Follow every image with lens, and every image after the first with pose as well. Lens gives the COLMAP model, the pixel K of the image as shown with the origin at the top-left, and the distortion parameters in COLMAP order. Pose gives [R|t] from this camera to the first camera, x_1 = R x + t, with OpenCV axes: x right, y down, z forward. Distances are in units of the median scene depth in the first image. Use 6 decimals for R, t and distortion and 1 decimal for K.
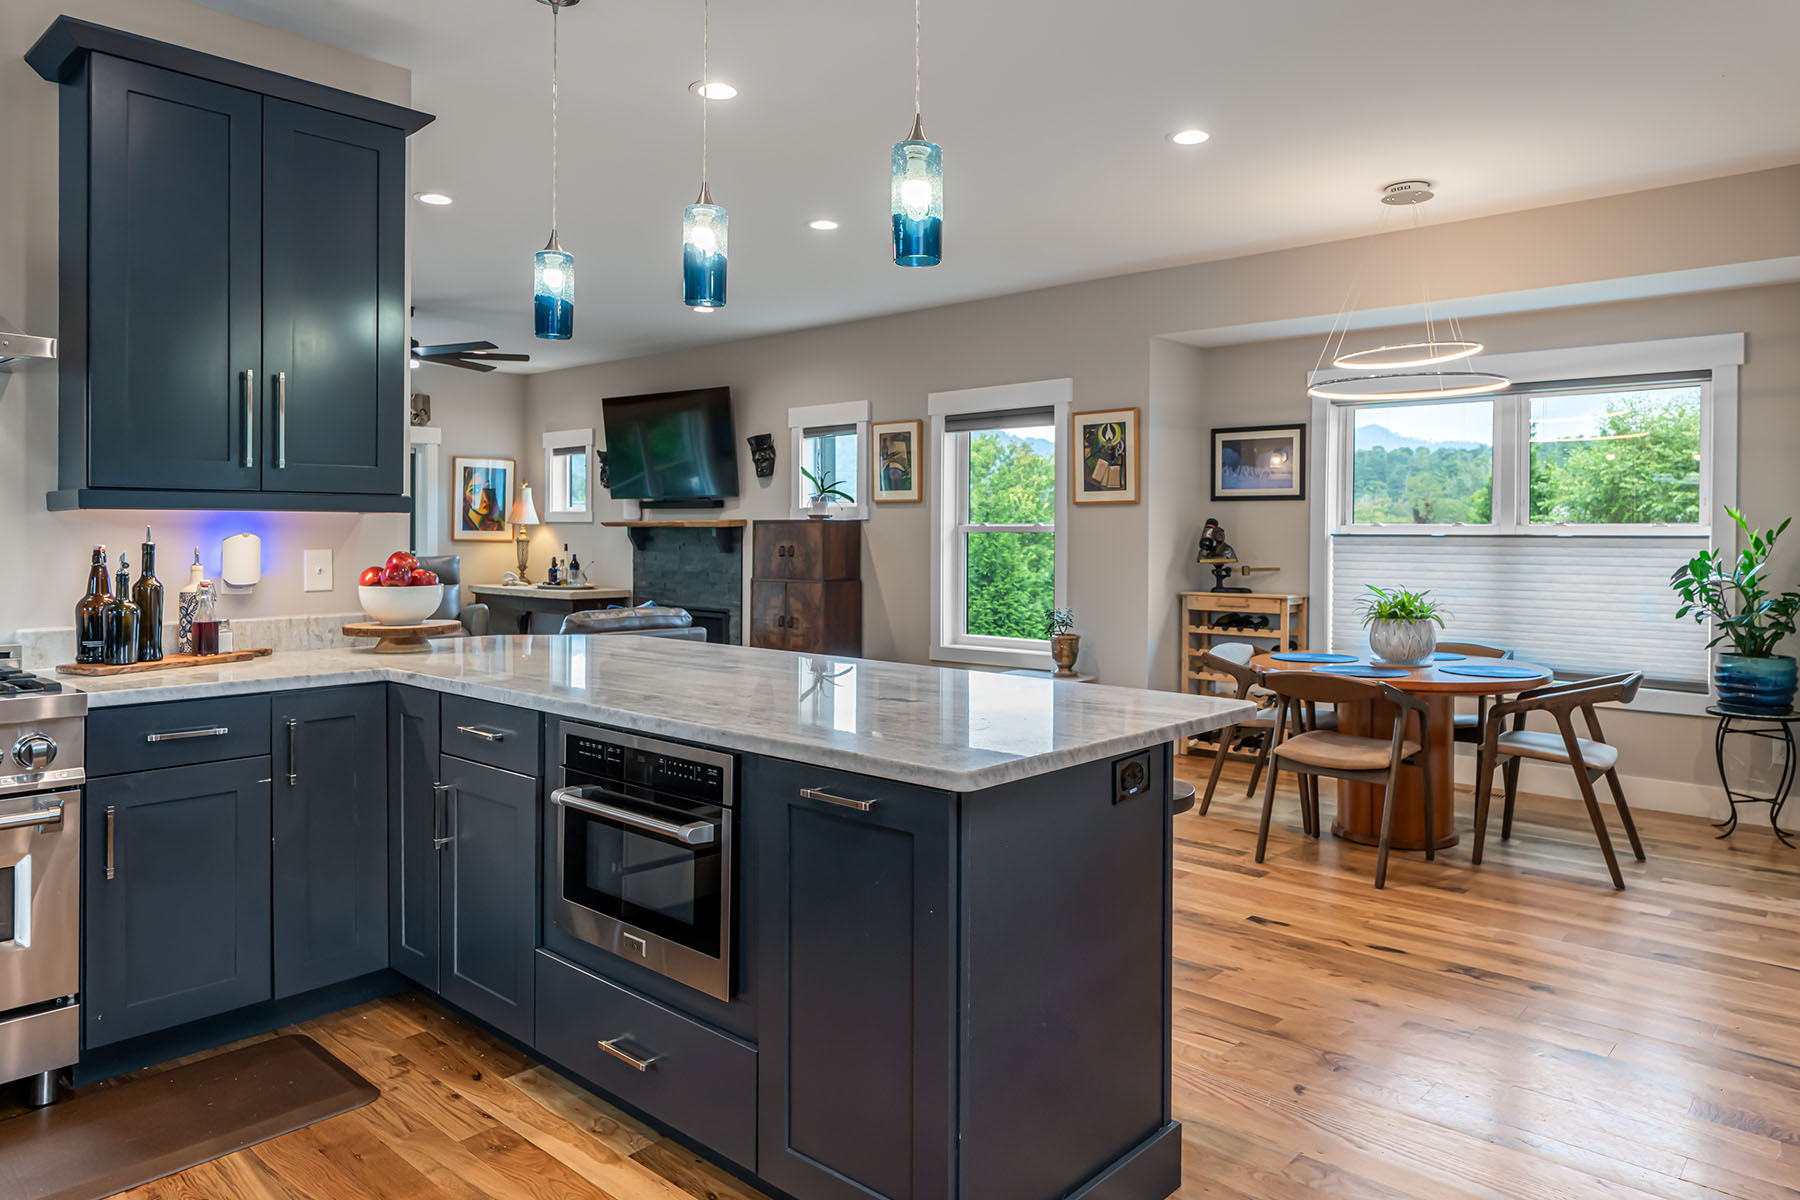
lens RADIAL K [[1166.5, 0, 952.5], [0, 1166.5, 542.6], [0, 0, 1]] dist [0.001127, -0.001835]
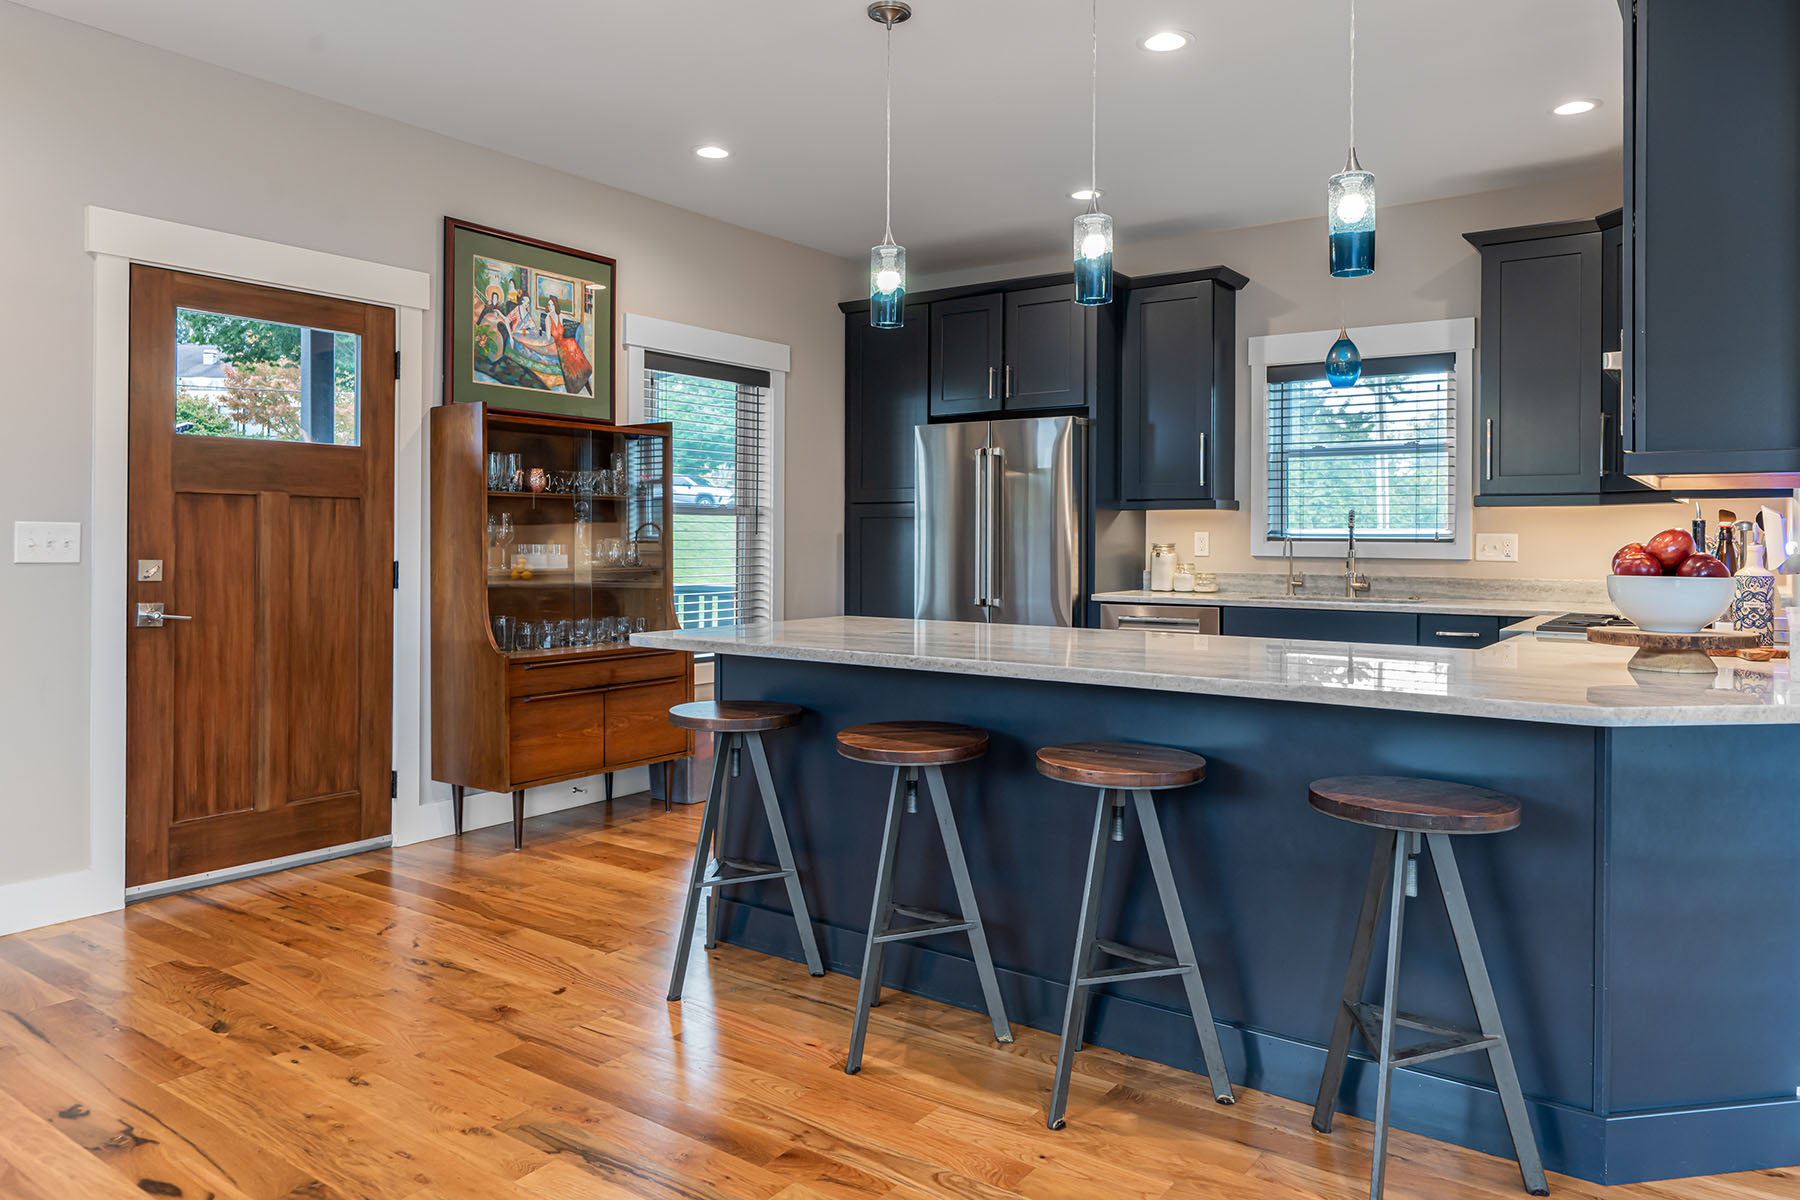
lens RADIAL K [[1200.4, 0, 886.4], [0, 1200.4, 543.9], [0, 0, 1]] dist [-0.000701, -0.000164]
pose [[-0.996303, -0.008832, -0.085449, 0.033230], [-0.010126, 0.999840, 0.014721, 0.005575], [0.085306, 0.015532, -0.996234, 0.877902]]
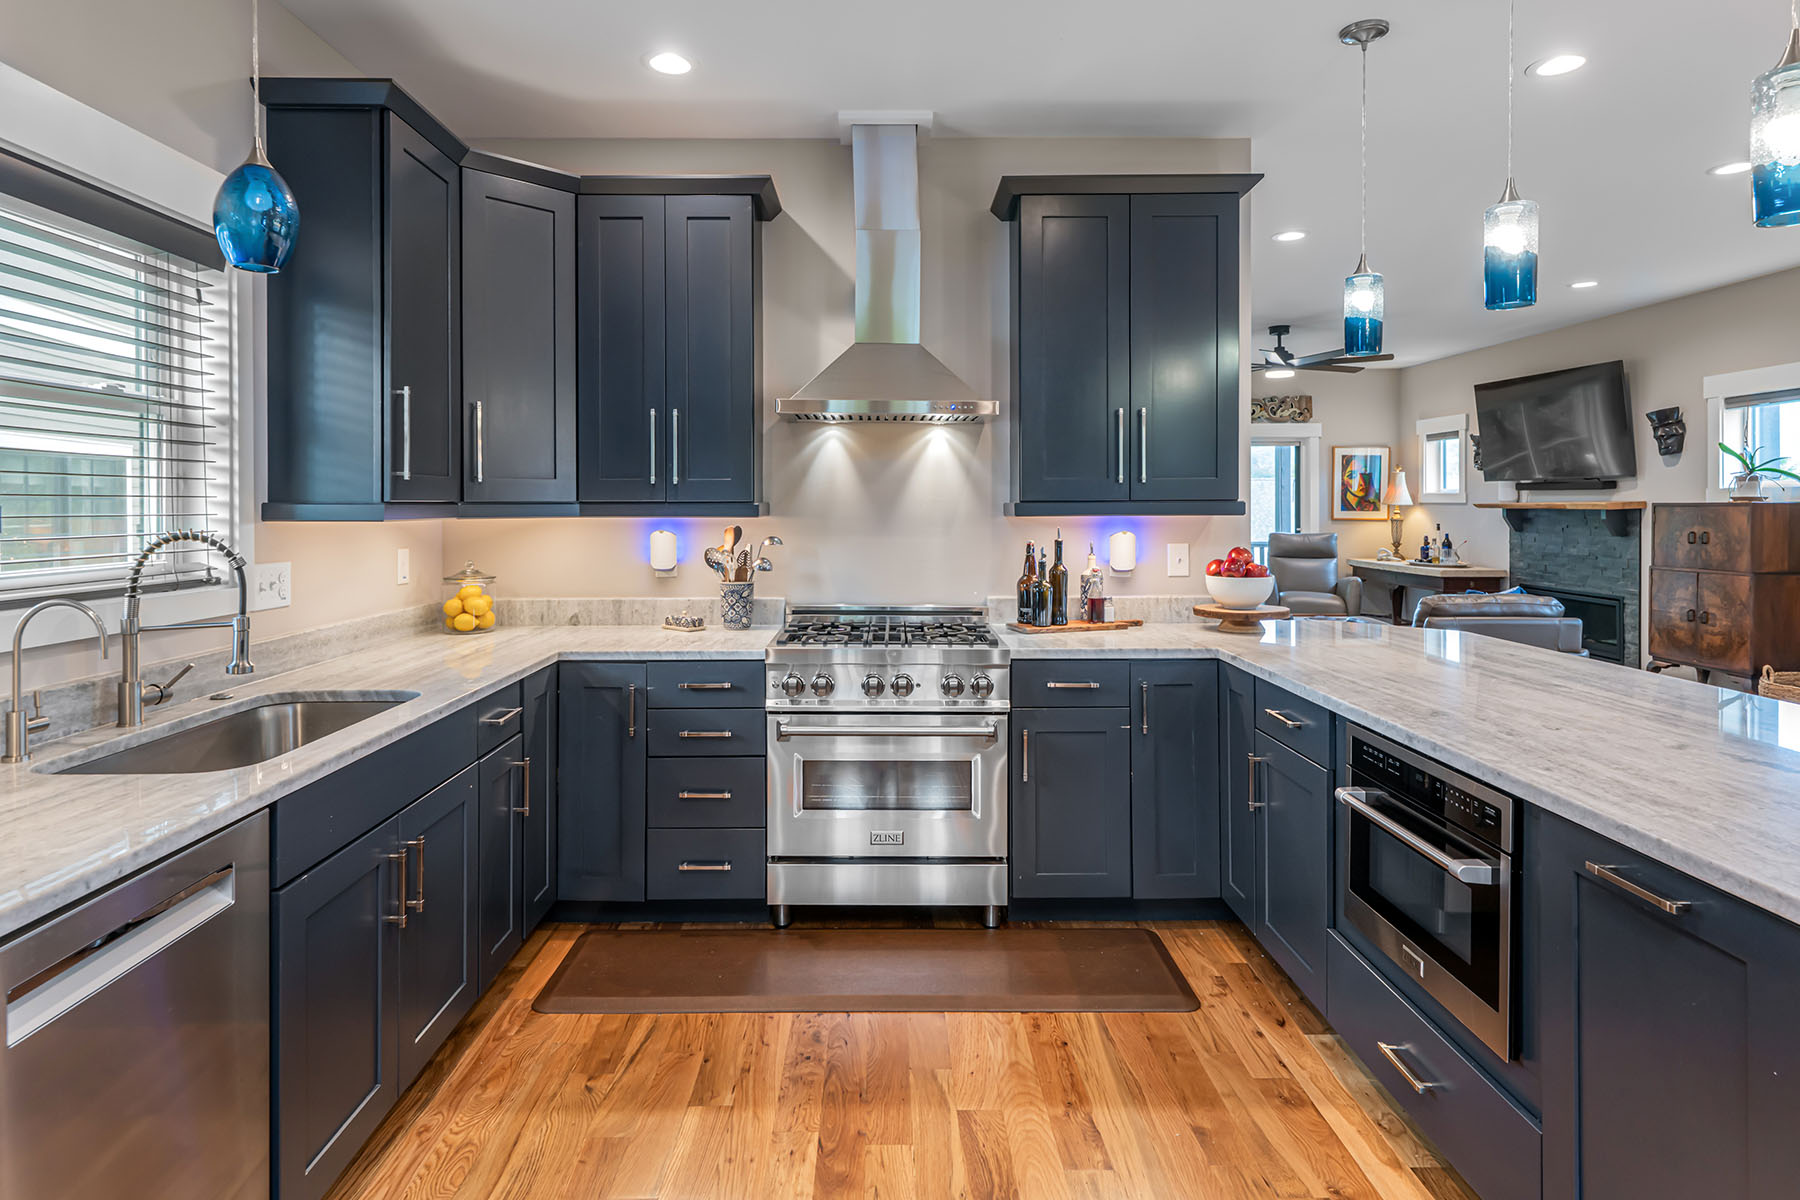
lens RADIAL K [[986.7, 0, 874.0], [0, 986.7, 510.7], [0, 0, 1]] dist [0.001799, 0.003316]
pose [[0.651902, -0.000310, -0.758303, 0.024883], [-0.000516, 1.000000, -0.000852, -0.014860], [0.758303, 0.000946, 0.651901, 0.032665]]
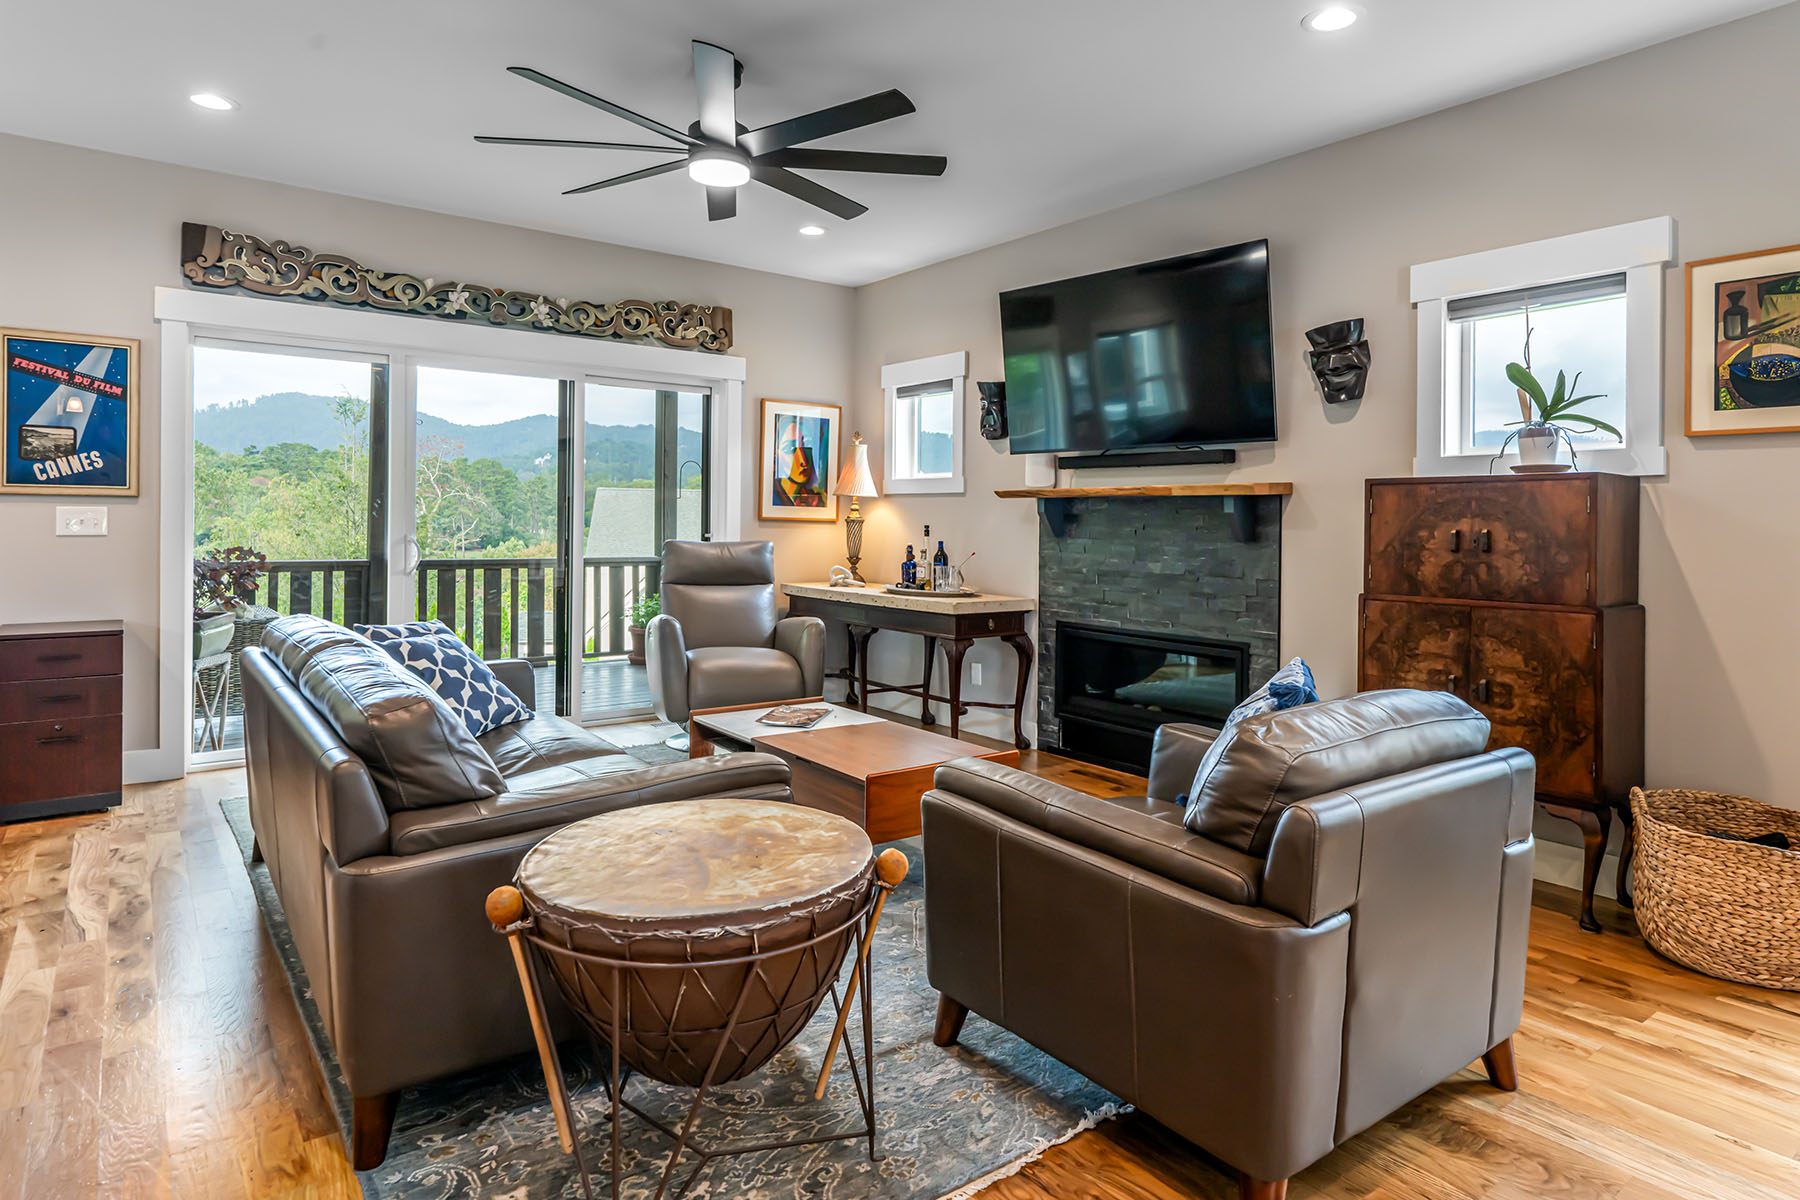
lens RADIAL K [[1017.1, 0, 920.1], [0, 1017.1, 525.7], [0, 0, 1]] dist [-0.009289, 0.002886]
pose [[0.981754, 0.008485, -0.189964, -0.340426], [-0.009732, 0.999937, -0.005634, 0.006623], [0.189904, 0.007380, 0.981775, 0.657254]]
